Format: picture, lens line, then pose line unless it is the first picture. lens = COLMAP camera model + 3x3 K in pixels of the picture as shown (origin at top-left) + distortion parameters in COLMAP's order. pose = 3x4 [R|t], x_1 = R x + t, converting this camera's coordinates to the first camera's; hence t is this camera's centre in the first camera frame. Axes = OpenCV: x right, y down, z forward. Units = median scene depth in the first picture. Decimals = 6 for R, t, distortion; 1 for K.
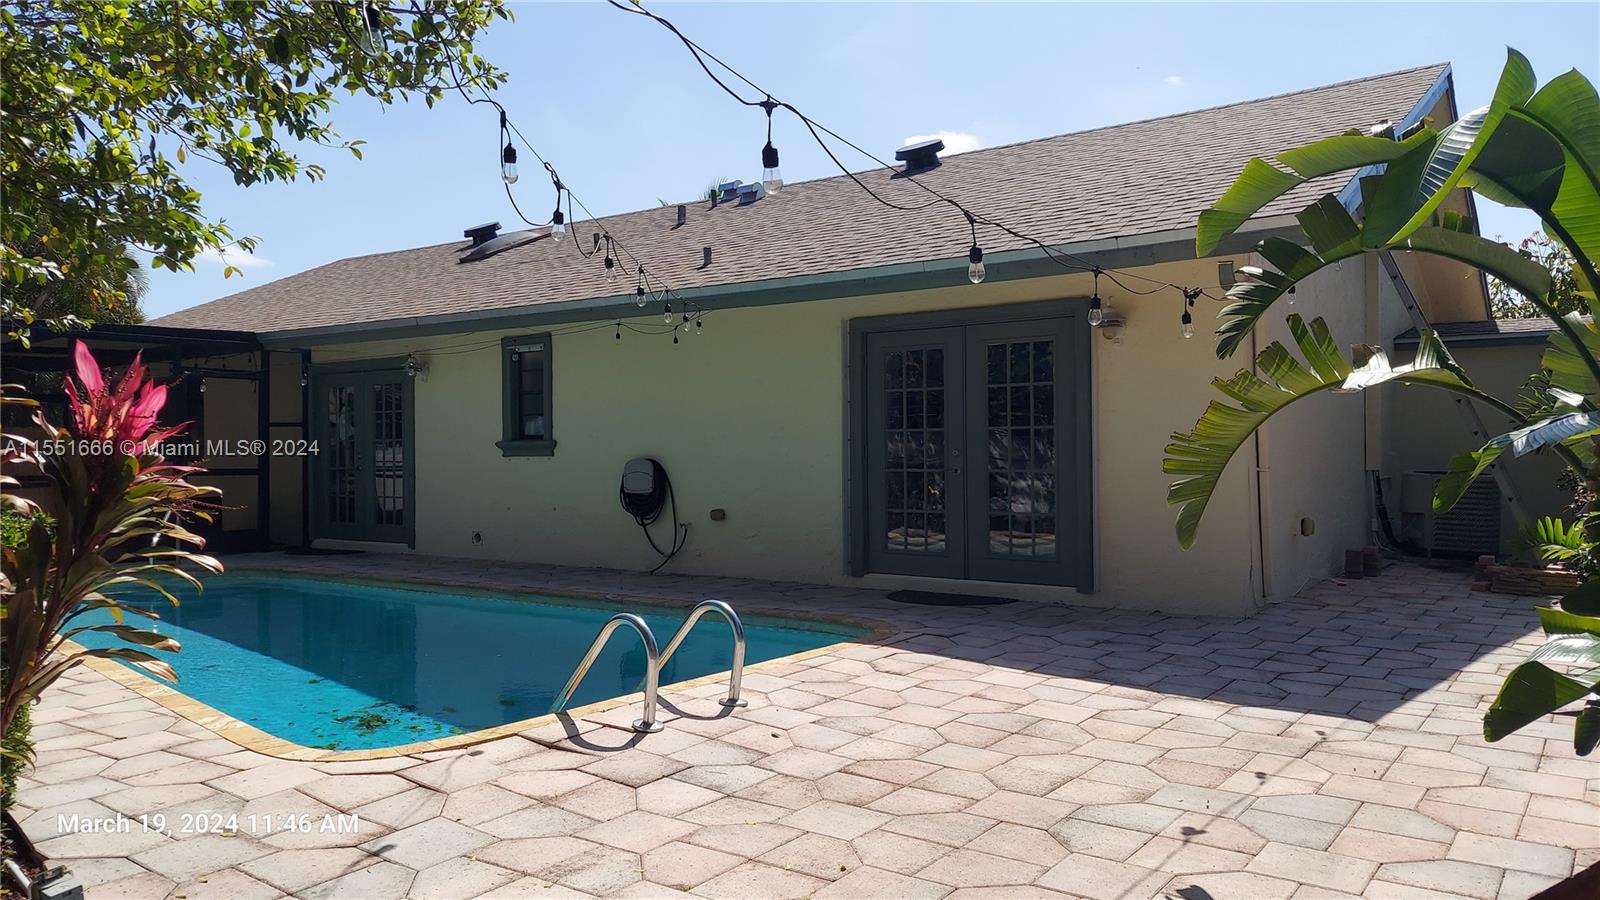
lens RADIAL K [[1196.3, 0, 802.3], [0, 1196.3, 454.3], [0, 0, 1]] dist [0.077221, -0.089947]
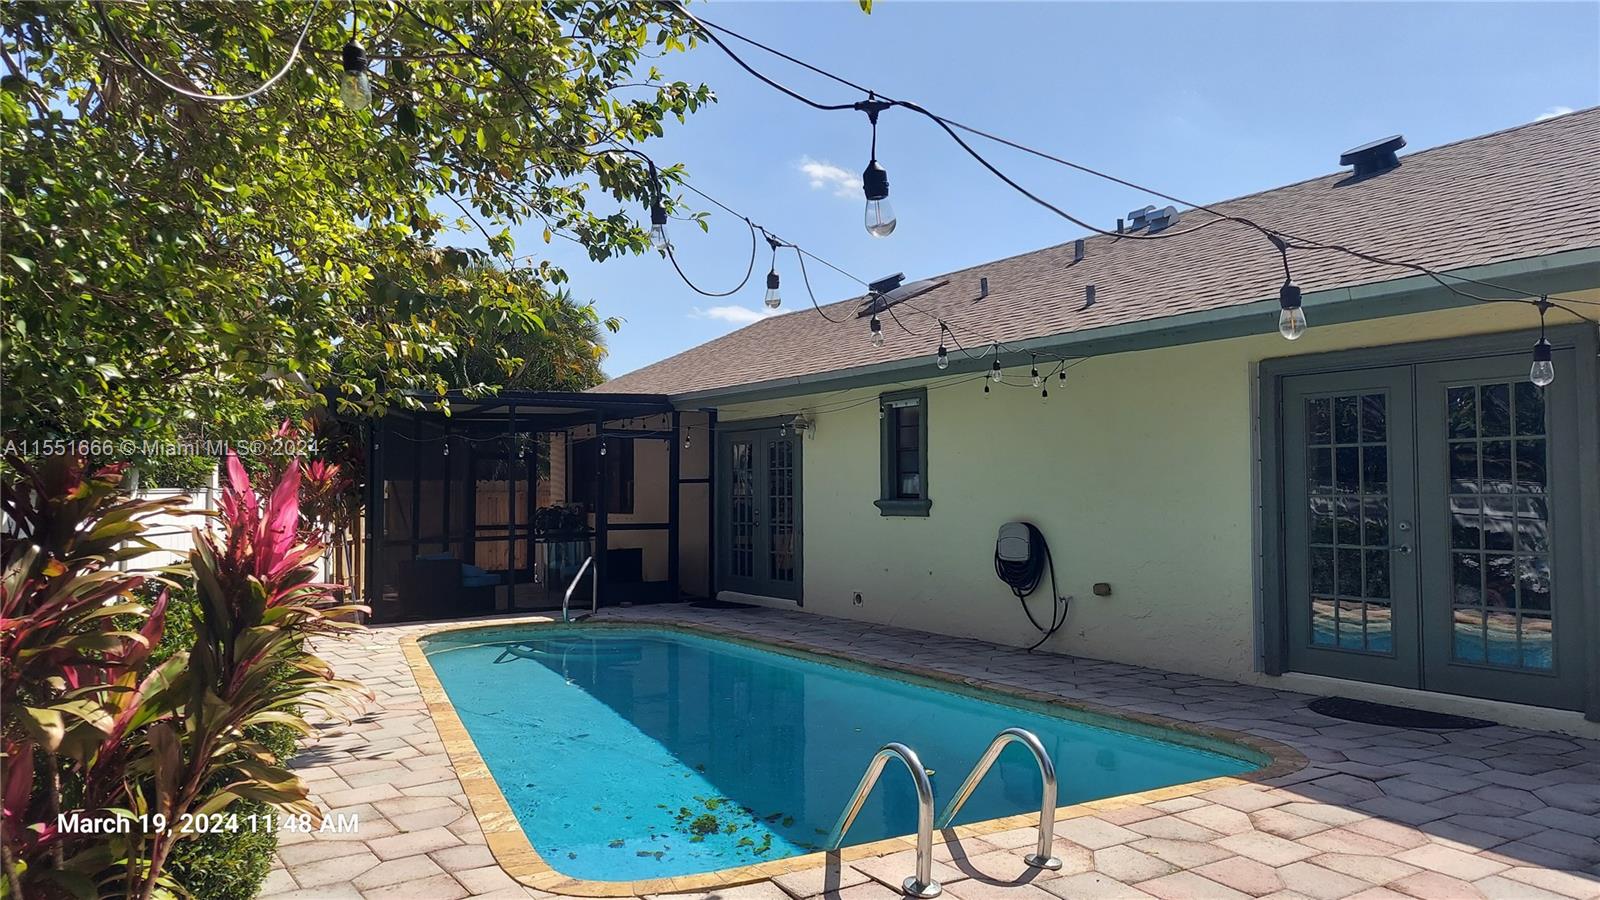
lens RADIAL K [[1196.3, 0, 768.9], [0, 1196.3, 453.7], [0, 0, 1]] dist [0.077221, -0.089947]
pose [[0.923168, -0.011635, -0.384221, 0.043658], [-0.001293, 0.999442, -0.033372, -0.018752], [0.384395, 0.031305, 0.922638, 0.091739]]
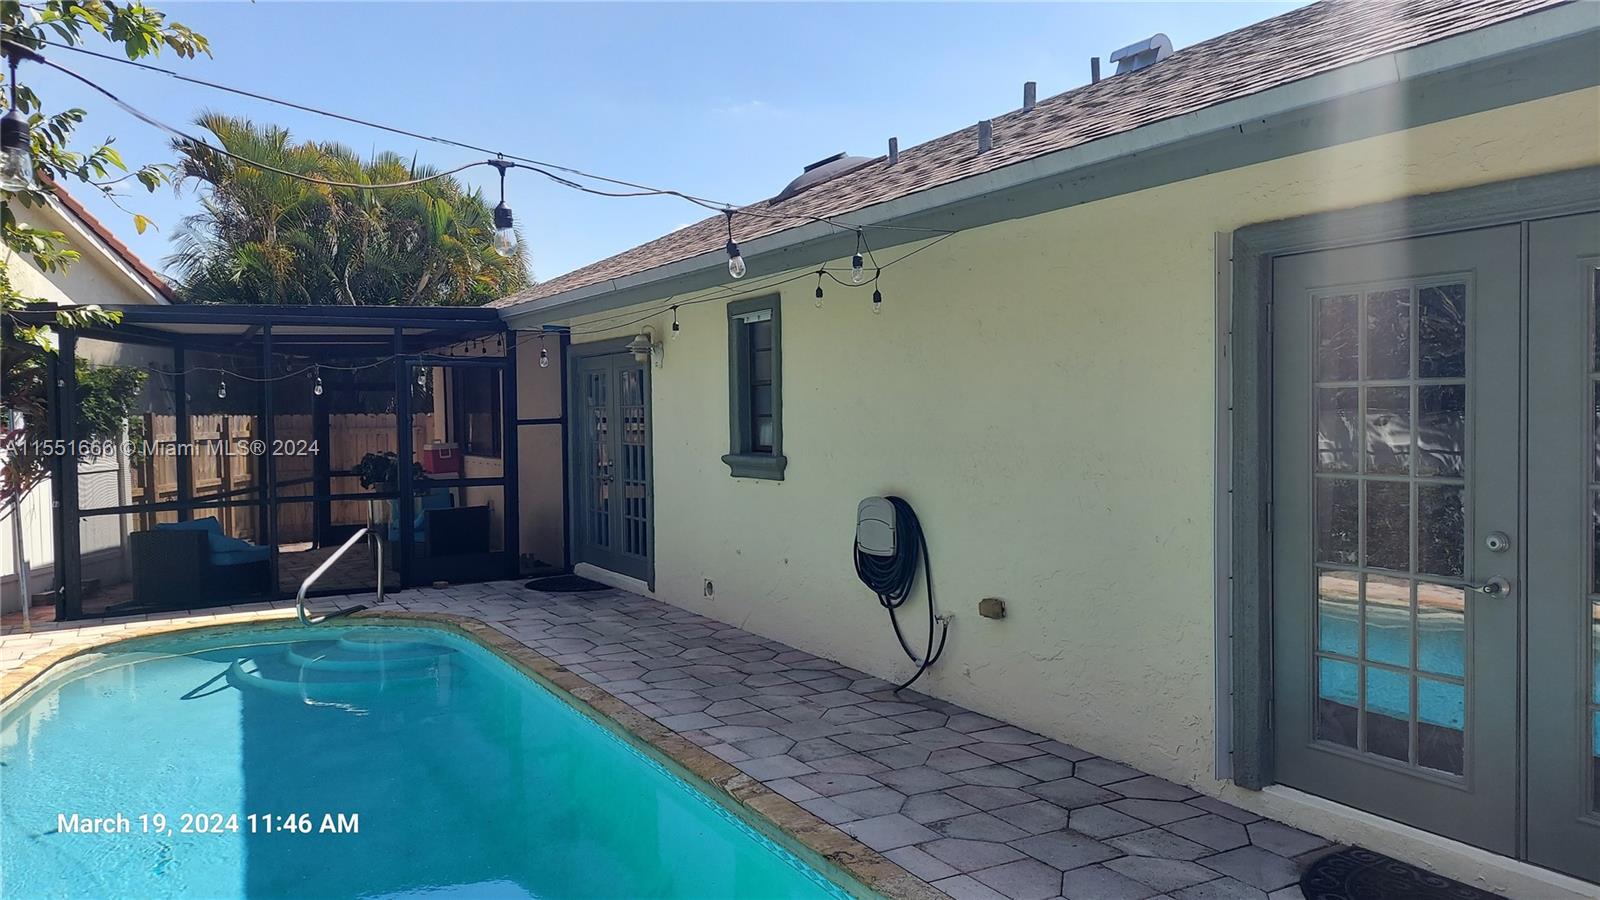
lens RADIAL K [[1196.3, 0, 770.8], [0, 1196.3, 461.7], [0, 0, 1]] dist [0.077221, -0.089947]
pose [[0.908697, 0.010496, -0.417325, 0.066843], [0.007300, 0.999131, 0.041025, -0.040668], [0.417393, -0.040325, 0.907831, 0.456917]]
